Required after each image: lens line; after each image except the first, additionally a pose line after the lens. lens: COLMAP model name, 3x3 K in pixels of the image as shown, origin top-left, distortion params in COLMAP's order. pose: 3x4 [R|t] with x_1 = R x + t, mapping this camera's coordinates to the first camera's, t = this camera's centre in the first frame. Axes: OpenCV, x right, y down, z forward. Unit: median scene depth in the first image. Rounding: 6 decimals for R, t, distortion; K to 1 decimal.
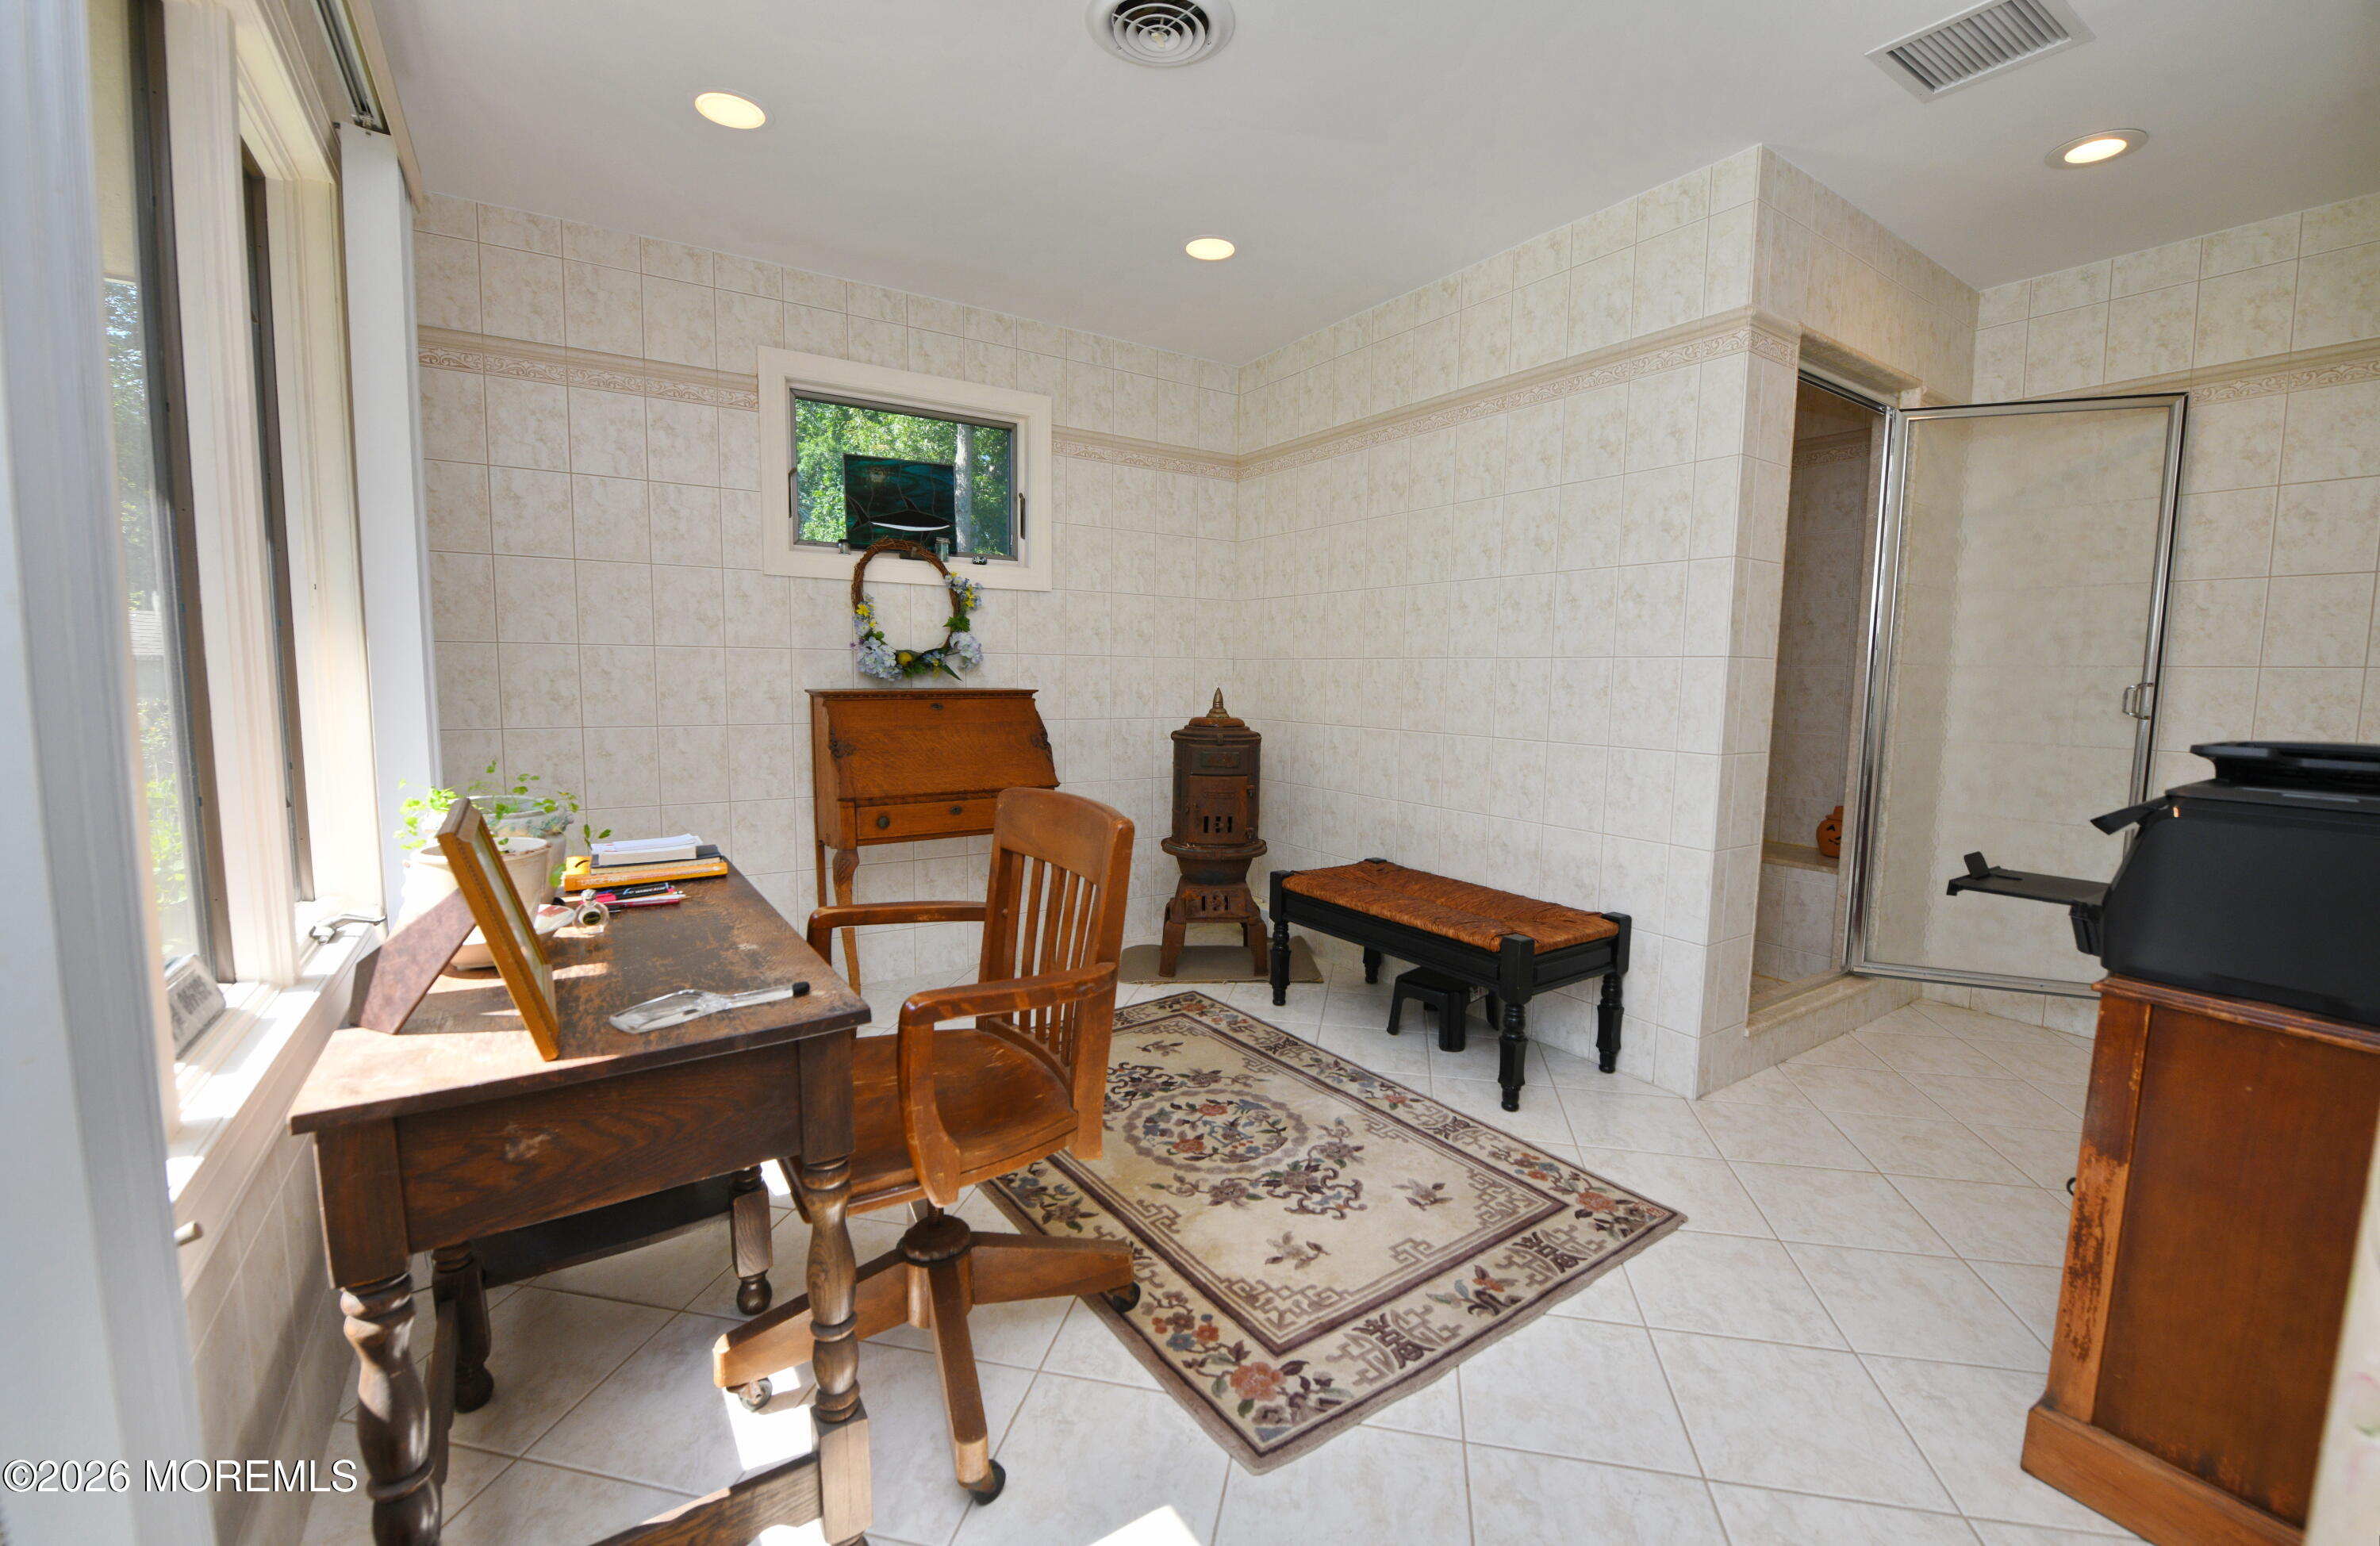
lens RADIAL K [[952.8, 0, 1196.3], [0, 952.8, 771.7], [0, 0, 1]] dist [-0.016064, -0.000506]
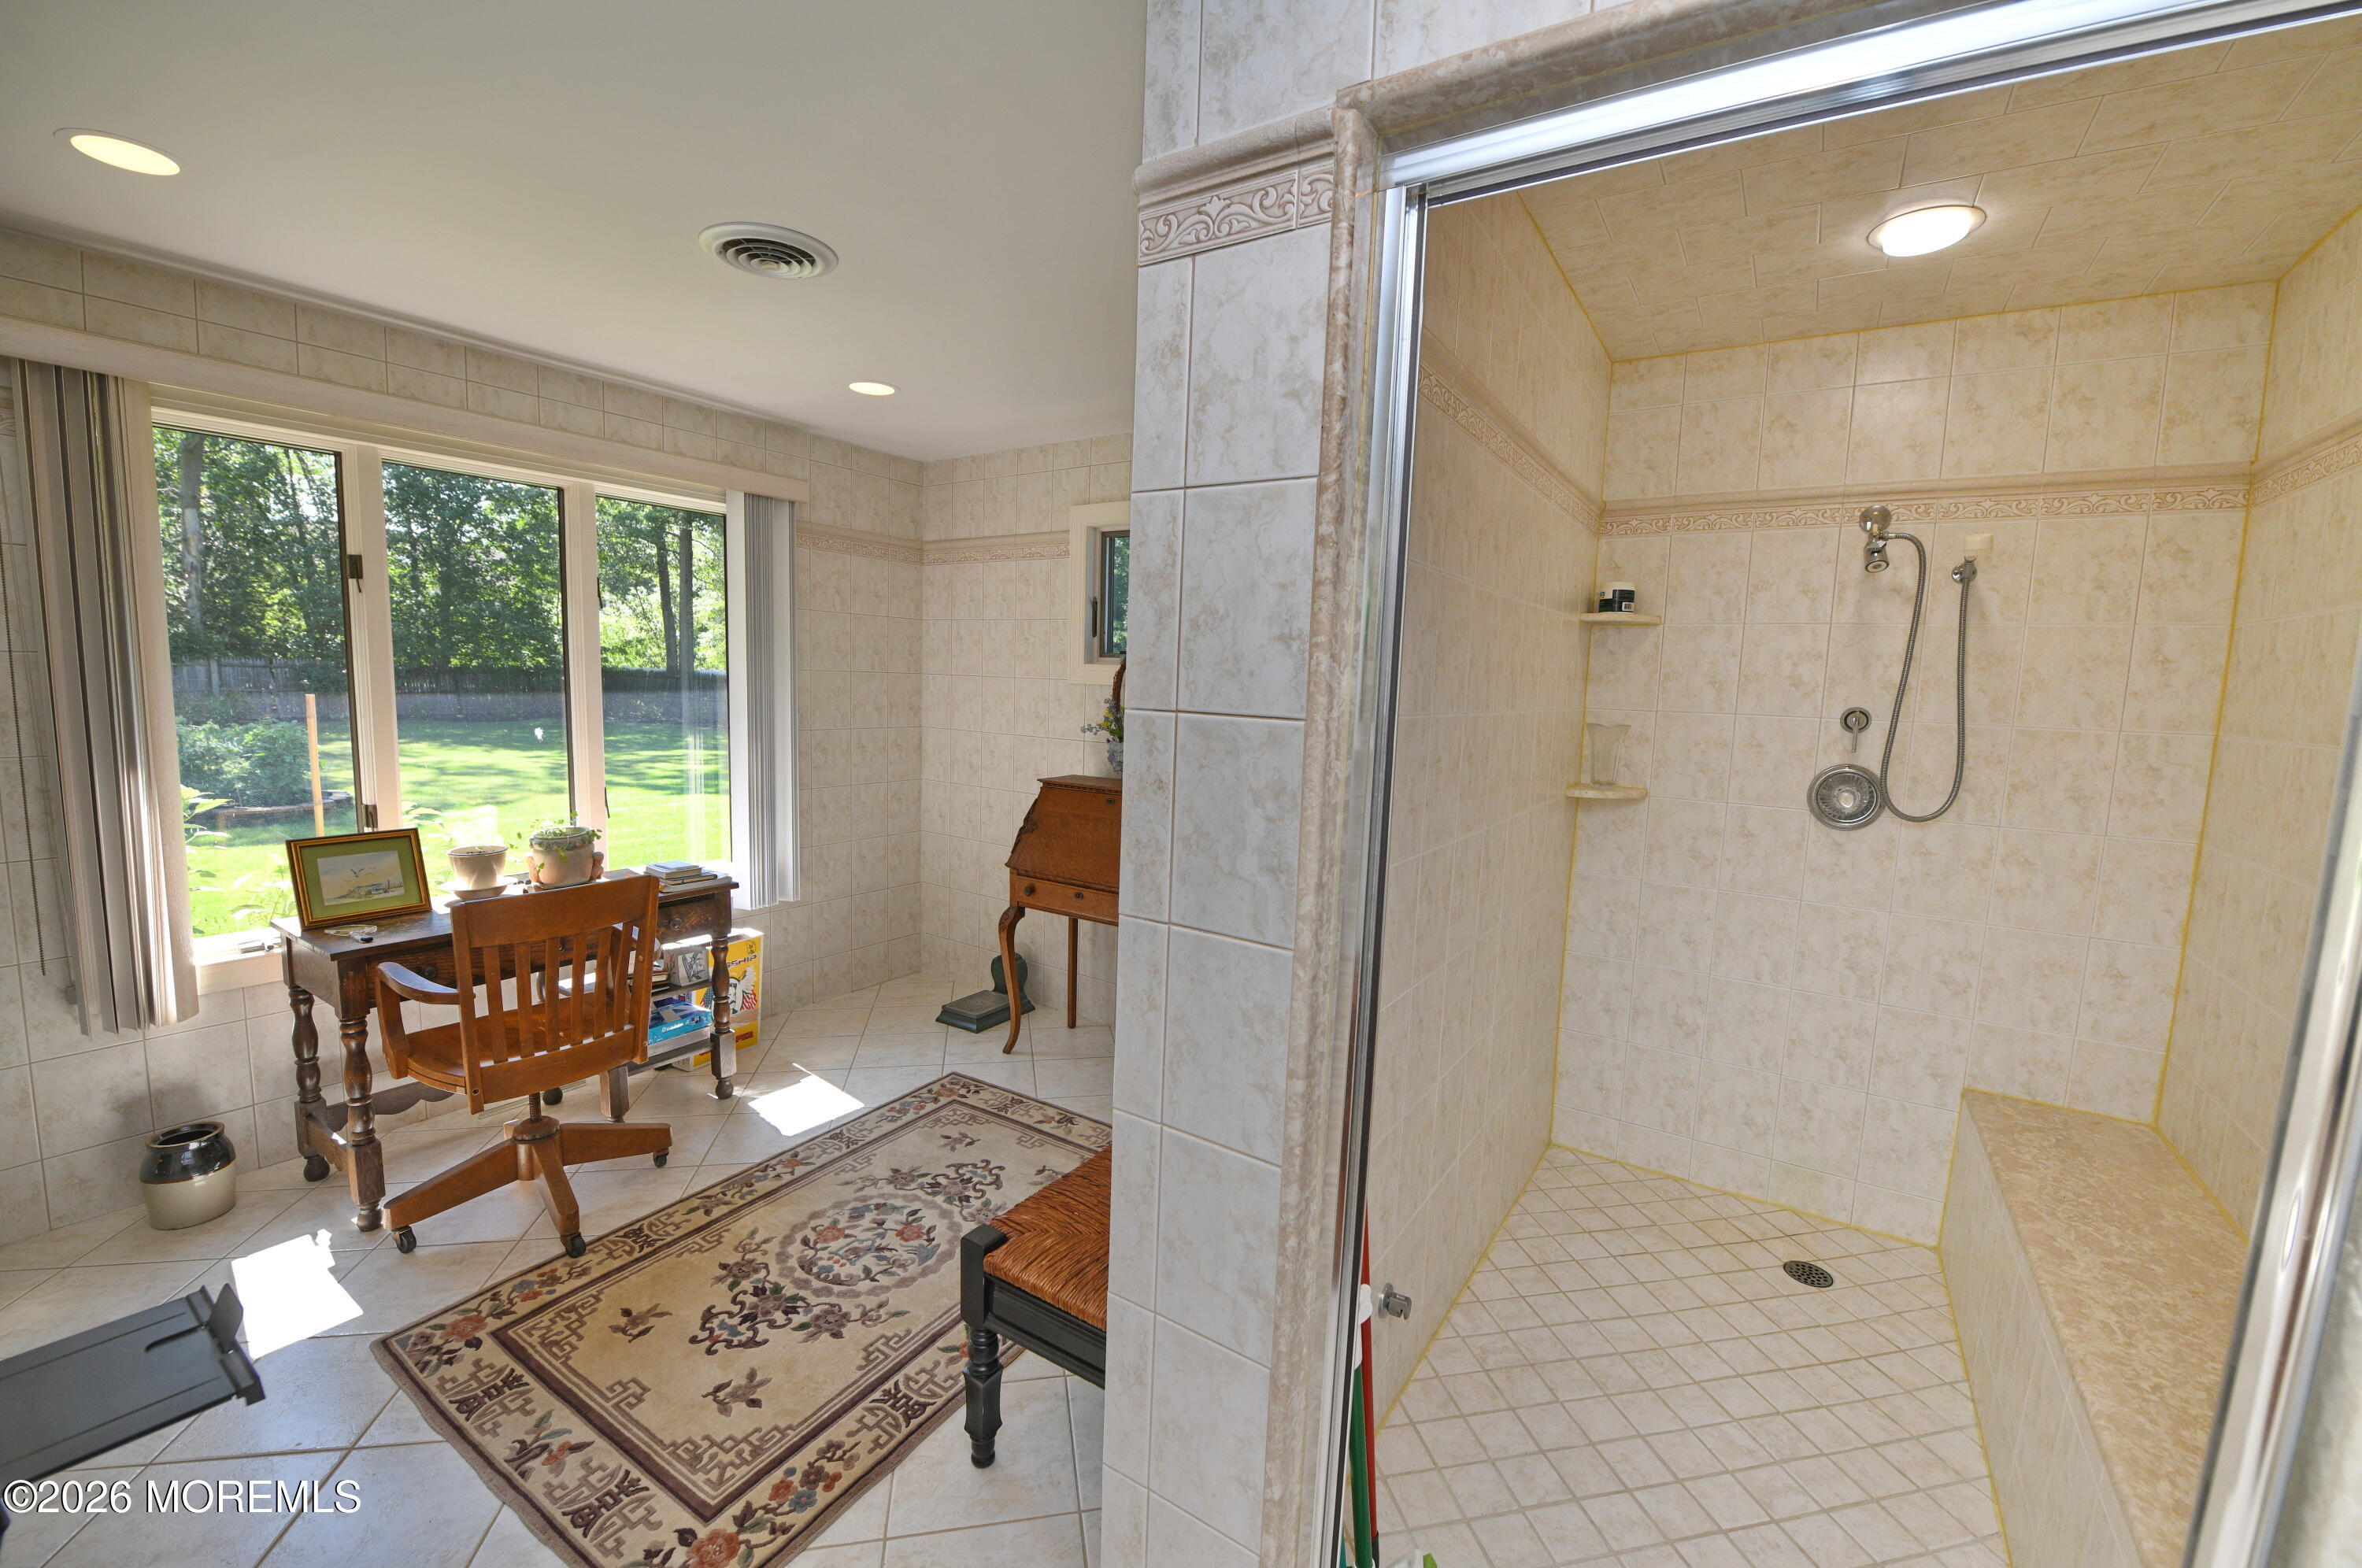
lens RADIAL K [[934.5, 0, 1181.0], [0, 934.5, 784.0], [0, 0, 1]] dist [-0.012780, -0.005089]
pose [[0.397050, 0.108123, -0.911406, 1.065223], [-0.125936, 0.990062, 0.062591, -0.235962], [0.909116, 0.089927, 0.406721, 0.879051]]
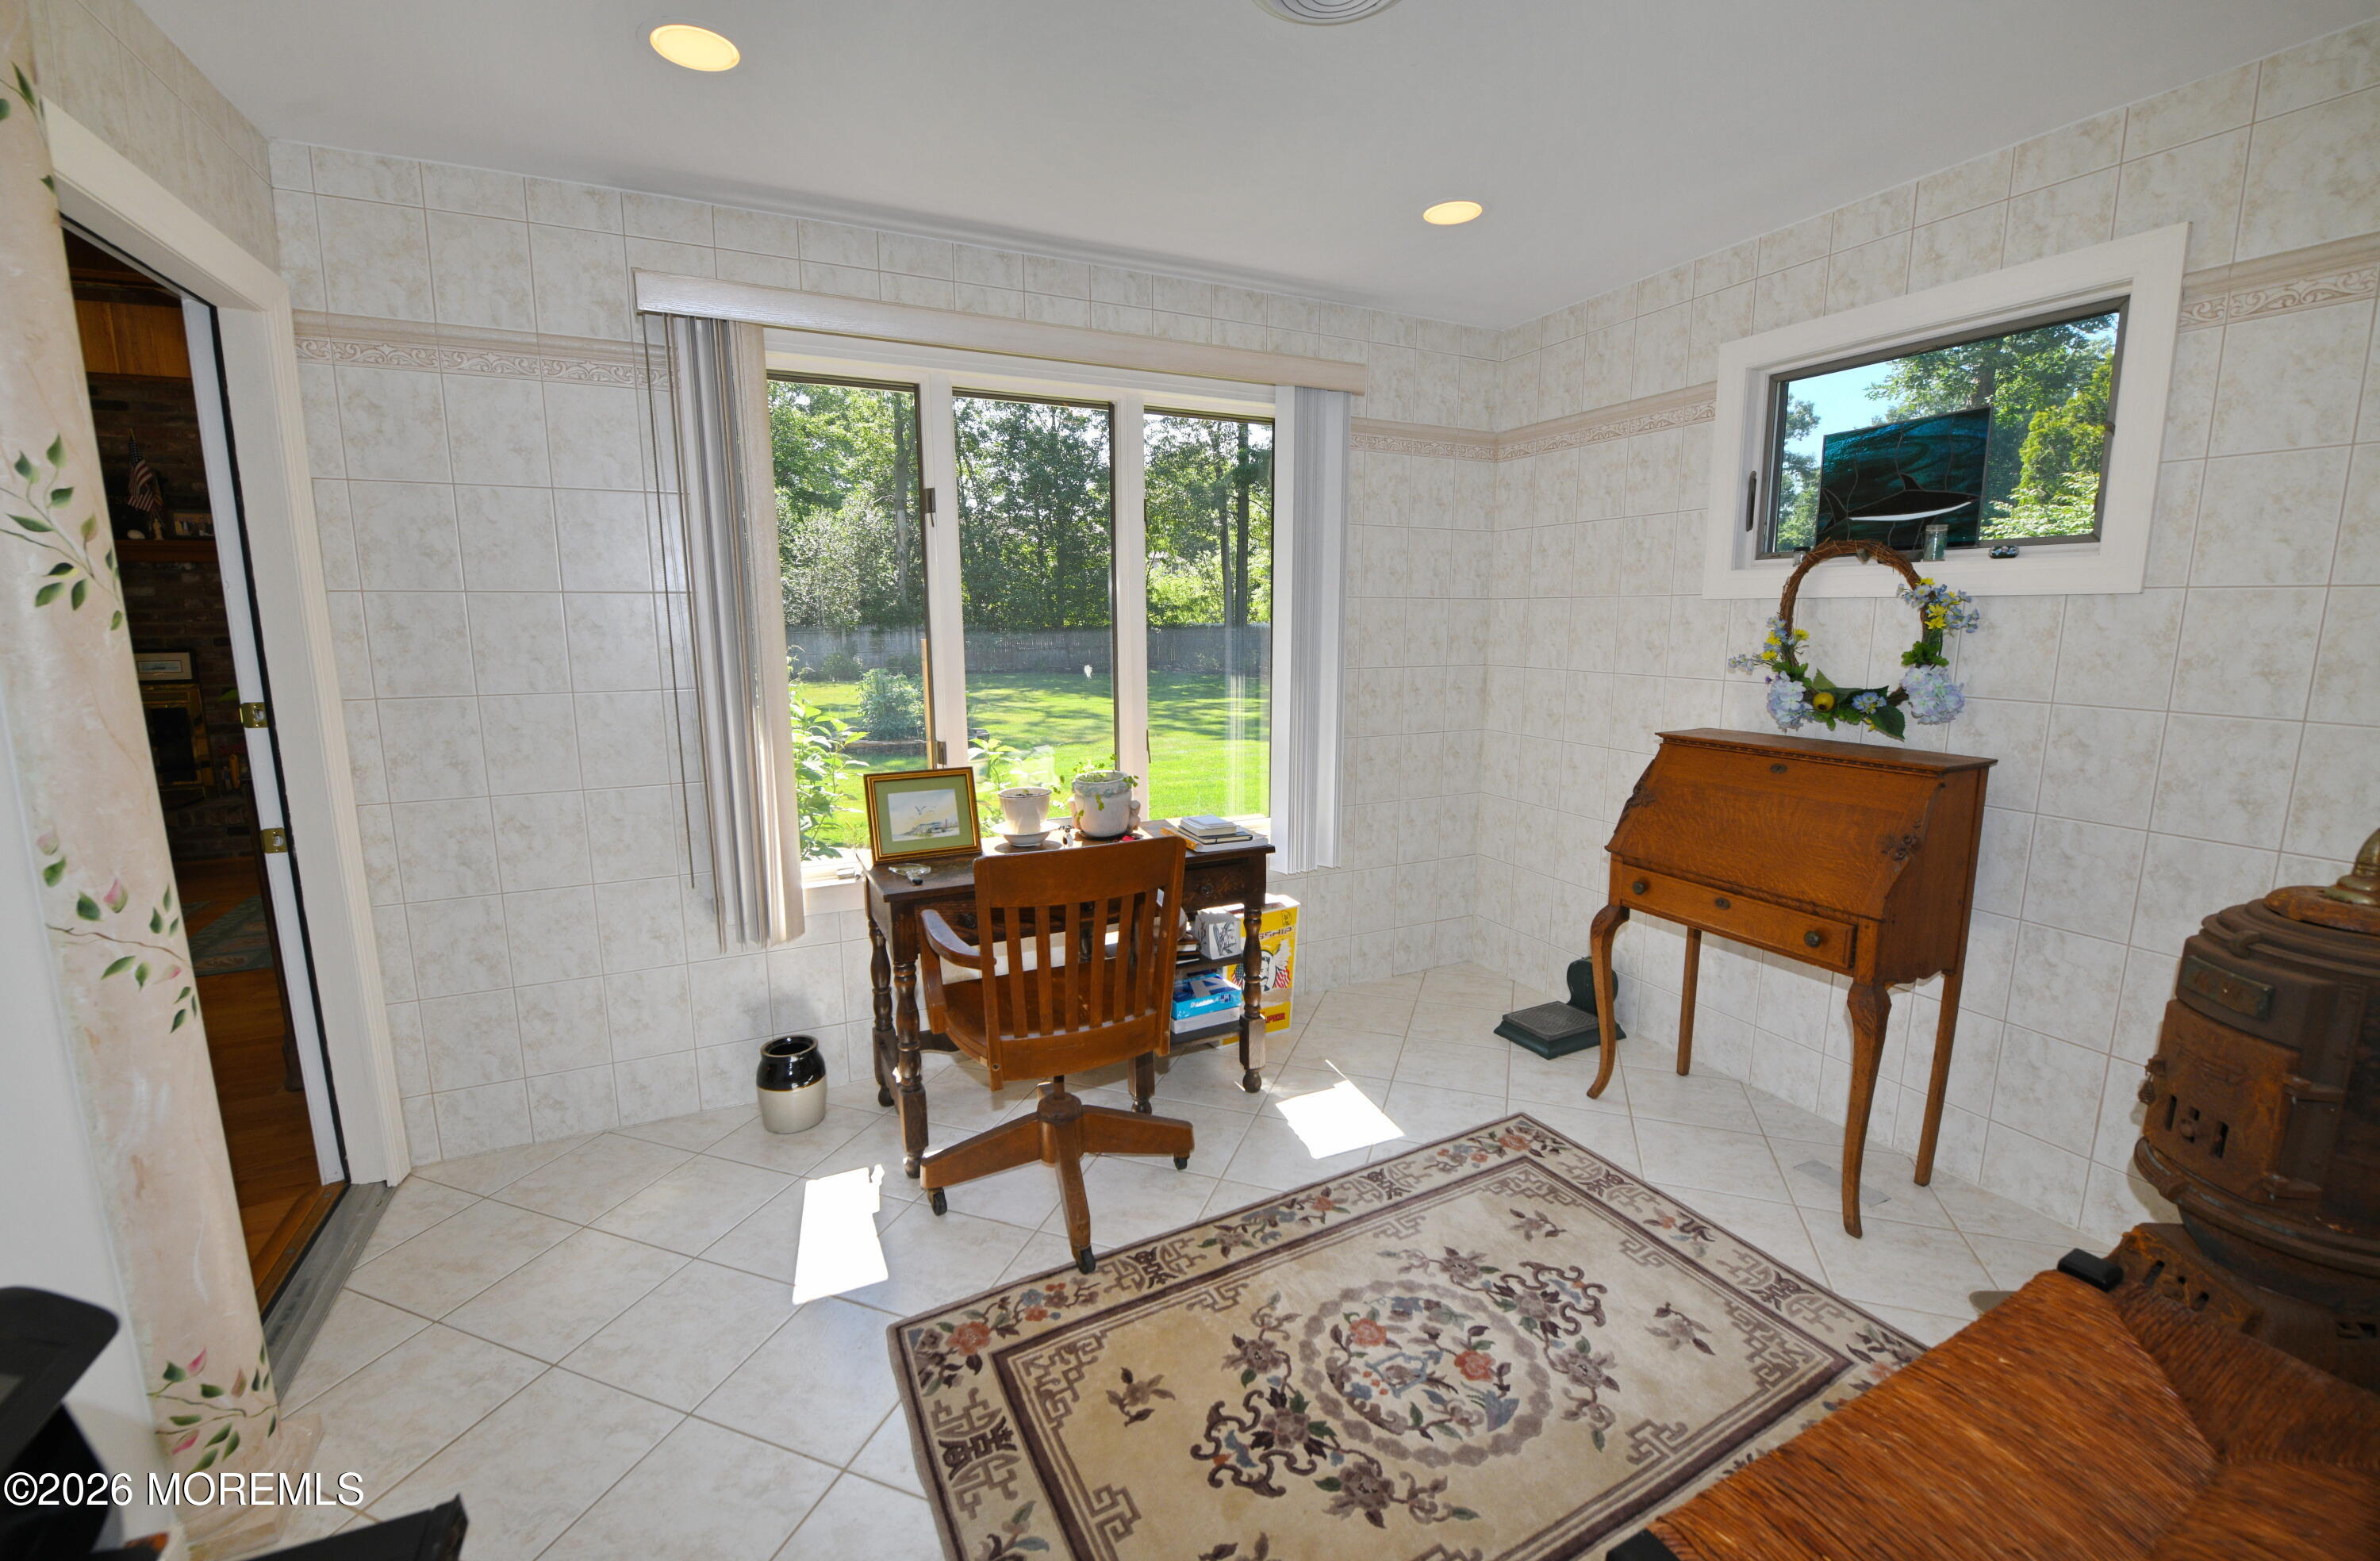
lens RADIAL K [[960.8, 0, 1197.0], [0, 960.8, 777.6], [0, 0, 1]] dist [-0.015784, -0.000218]
pose [[-0.122916, 0.154112, -0.980378, 0.740428], [-0.102801, 0.980578, 0.167032, -0.197436], [0.987078, 0.121314, -0.104686, 0.876802]]
